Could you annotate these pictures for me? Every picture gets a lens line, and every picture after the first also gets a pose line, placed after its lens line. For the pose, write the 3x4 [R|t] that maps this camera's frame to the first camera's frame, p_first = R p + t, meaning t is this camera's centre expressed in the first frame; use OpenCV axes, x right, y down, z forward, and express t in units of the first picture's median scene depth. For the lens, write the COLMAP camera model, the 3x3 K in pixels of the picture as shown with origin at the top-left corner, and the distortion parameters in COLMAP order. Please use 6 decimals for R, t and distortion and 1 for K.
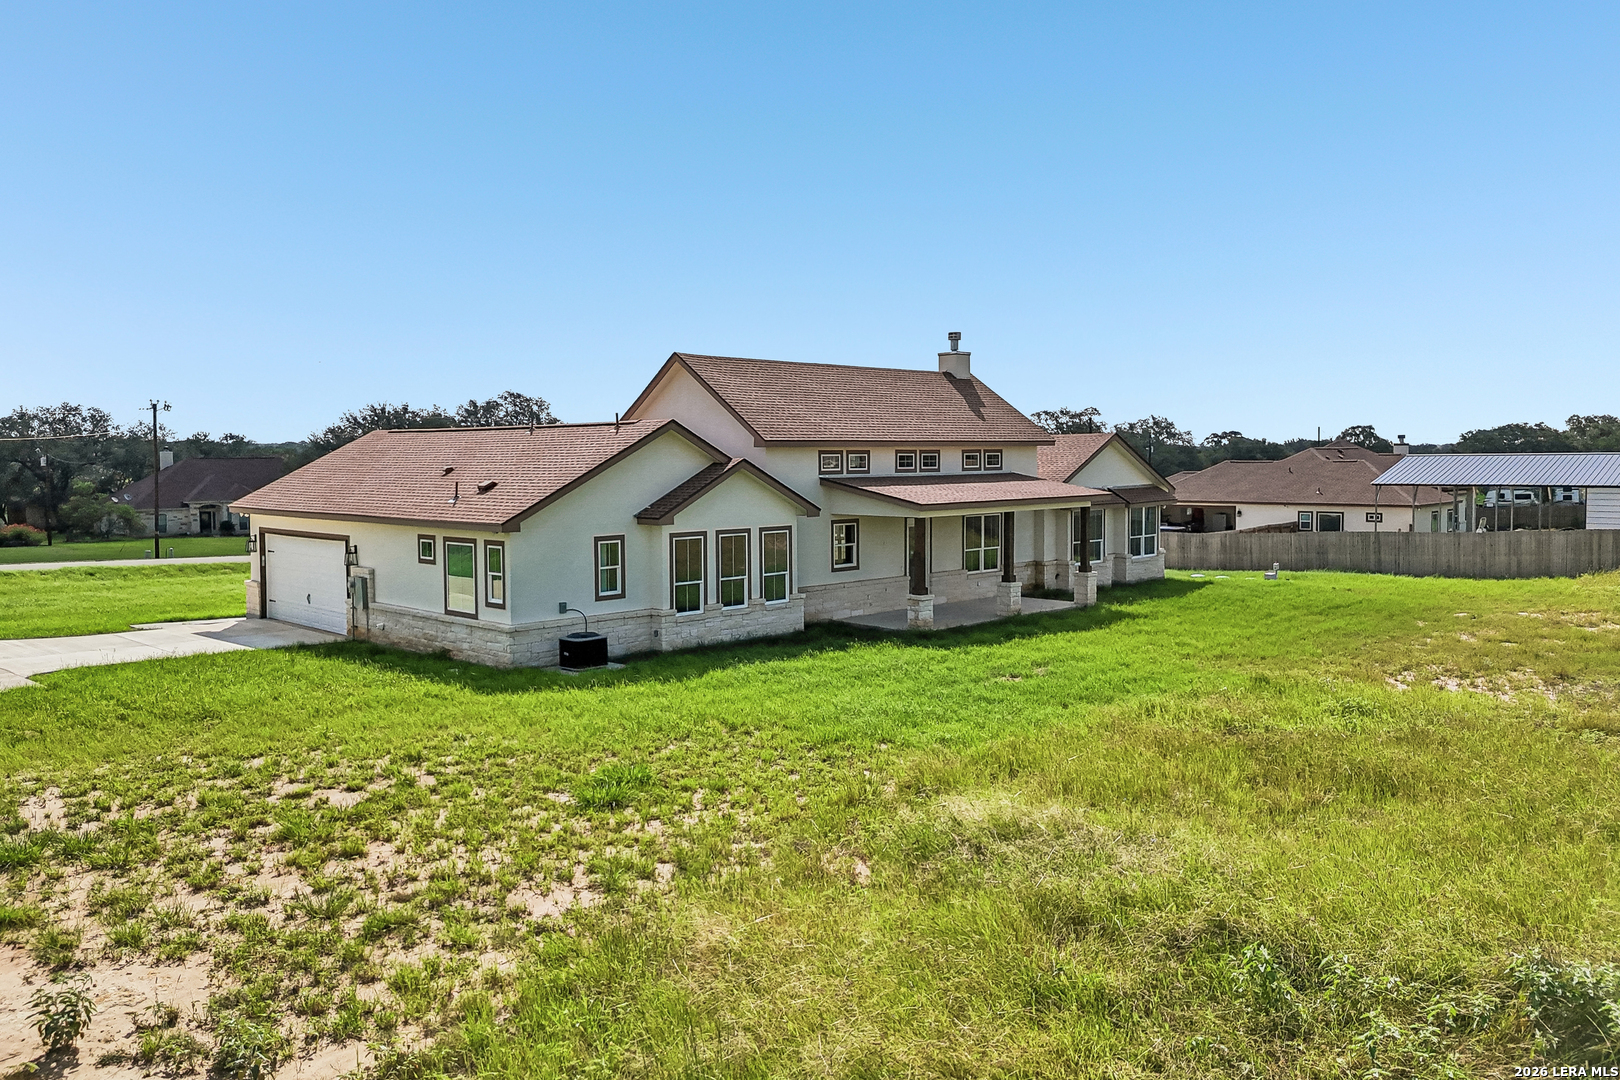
lens RADIAL K [[1216.2, 0, 804.8], [0, 1216.2, 545.7], [0, 0, 1]] dist [0.051657, -0.018248]
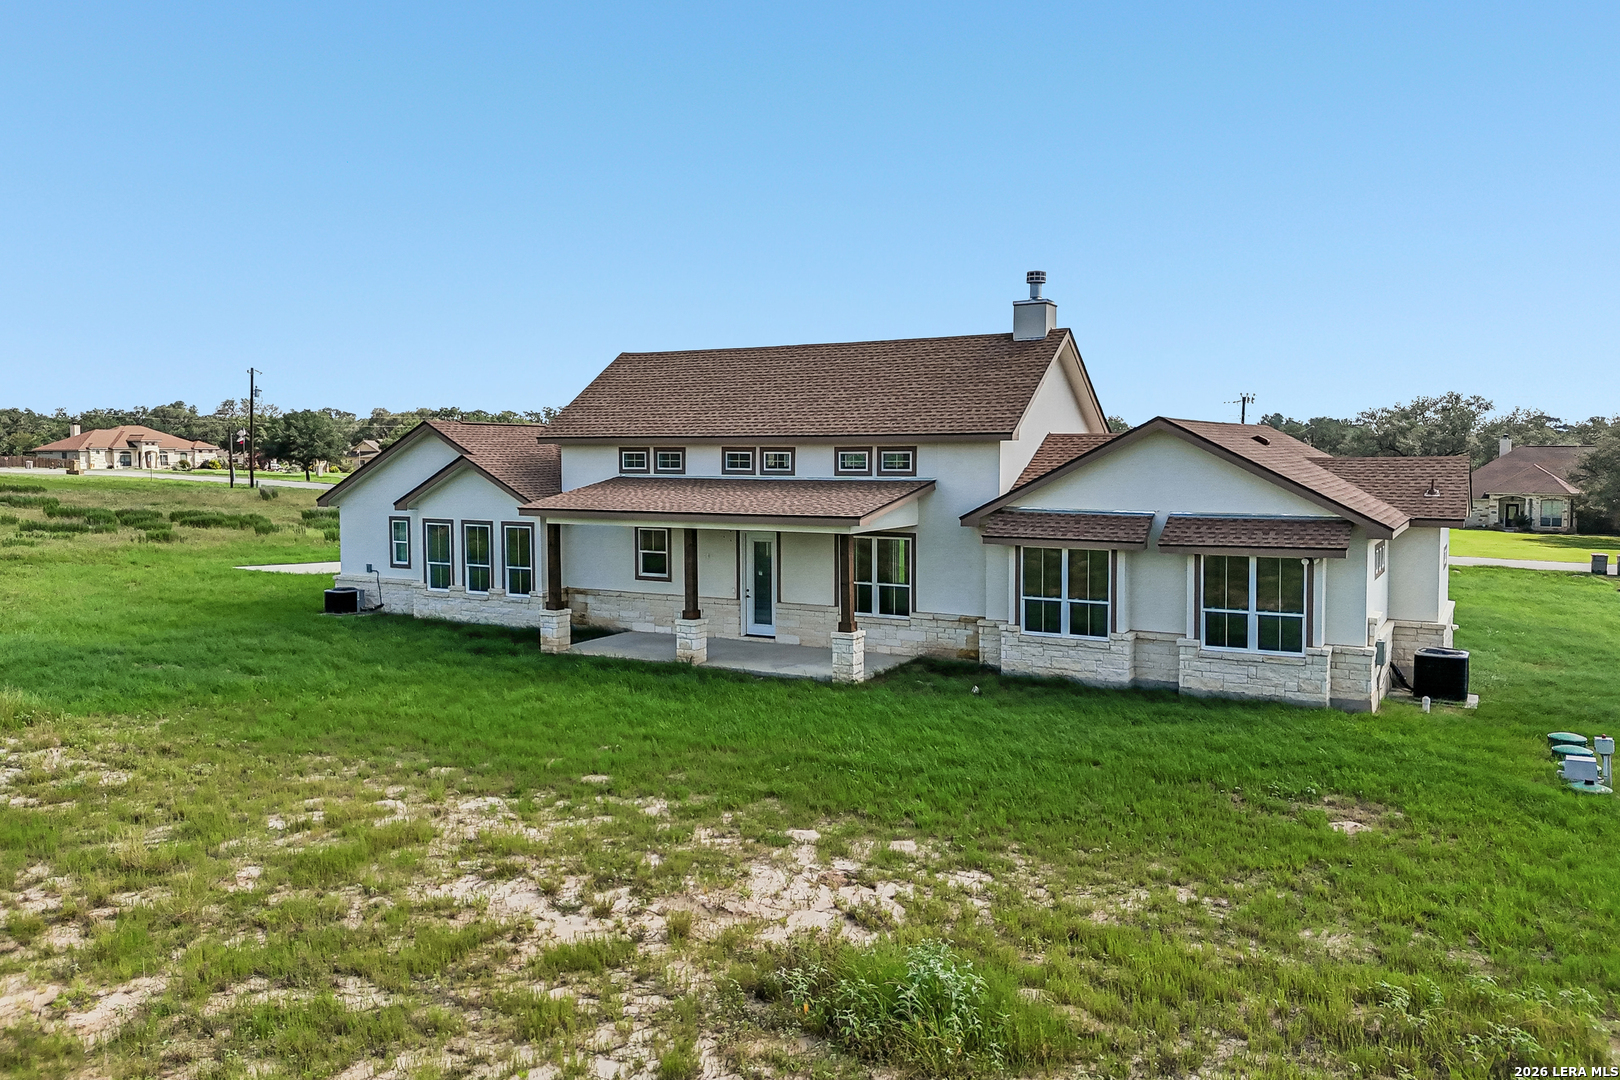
lens RADIAL K [[1216.2, 0, 824.9], [0, 1216.2, 534.6], [0, 0, 1]] dist [0.051657, -0.018248]
pose [[0.246404, 0.073108, -0.966406, 1.048093], [-0.068820, 0.995954, 0.057796, -0.083547], [0.966721, 0.052267, 0.250438, 1.000174]]
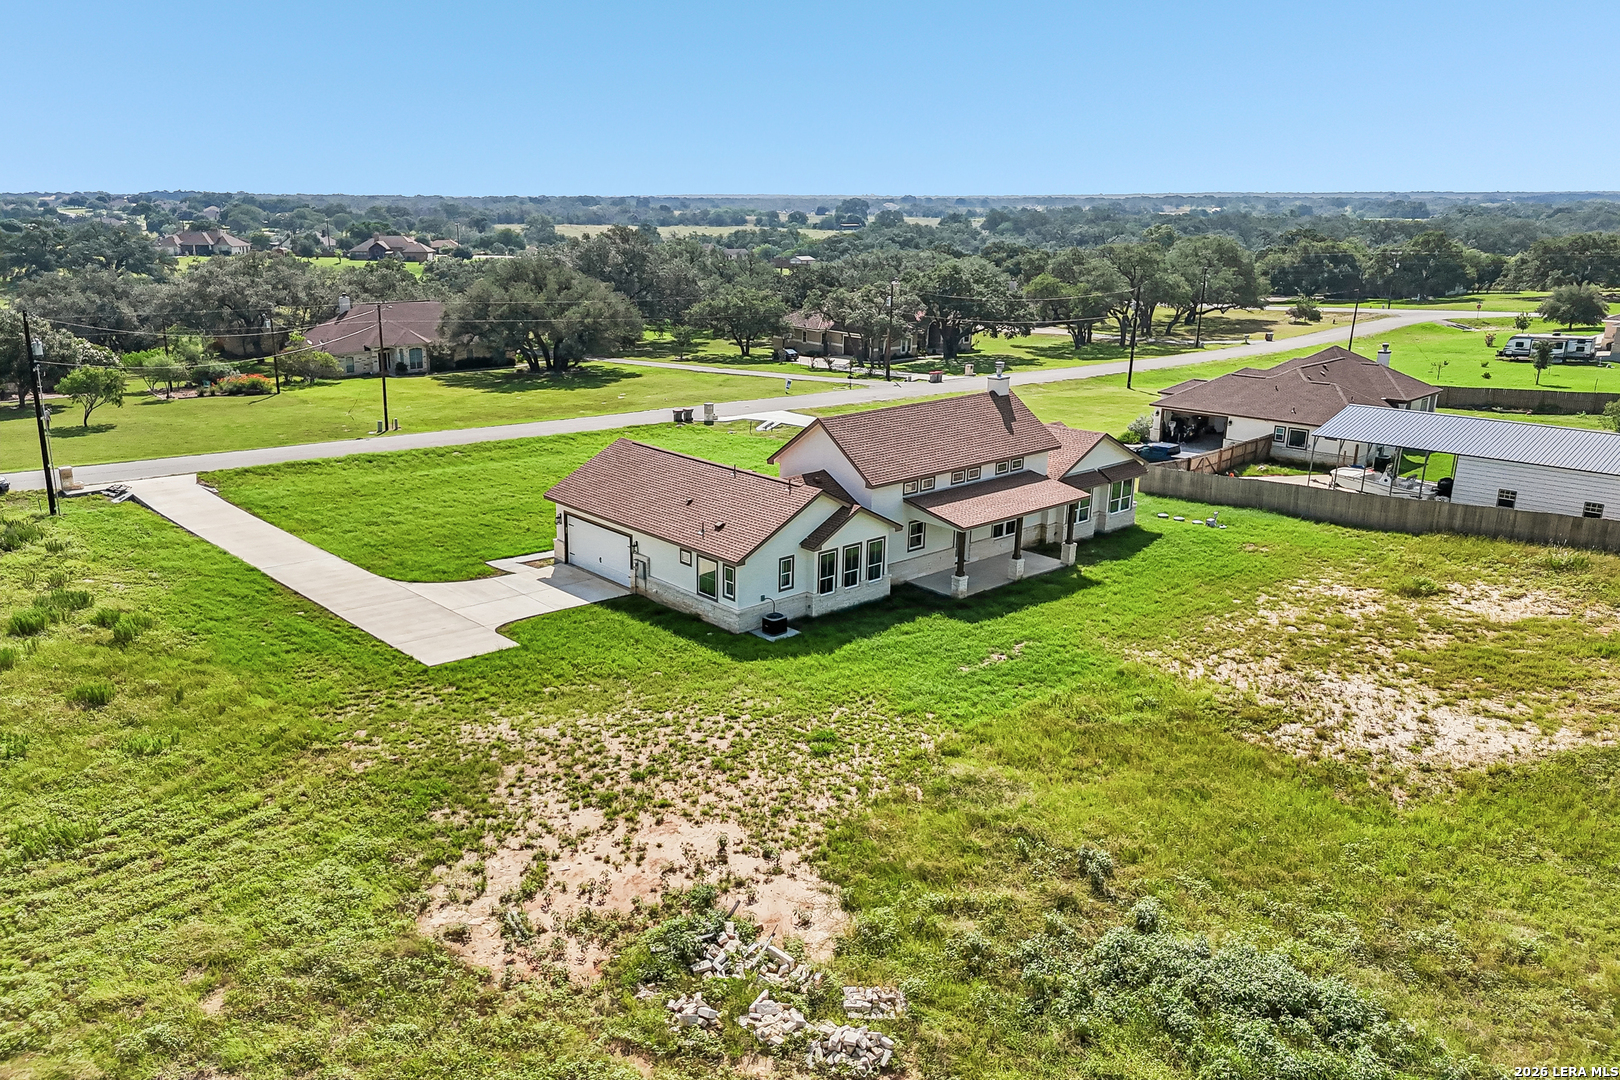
lens RADIAL K [[1216.2, 0, 804.2], [0, 1216.2, 552.3], [0, 0, 1]] dist [0.051657, -0.018248]
pose [[0.998182, 0.035224, -0.048901, -0.041558], [-0.024380, 0.978068, 0.206856, -0.349467], [0.055115, -0.205288, 0.977149, -0.684987]]
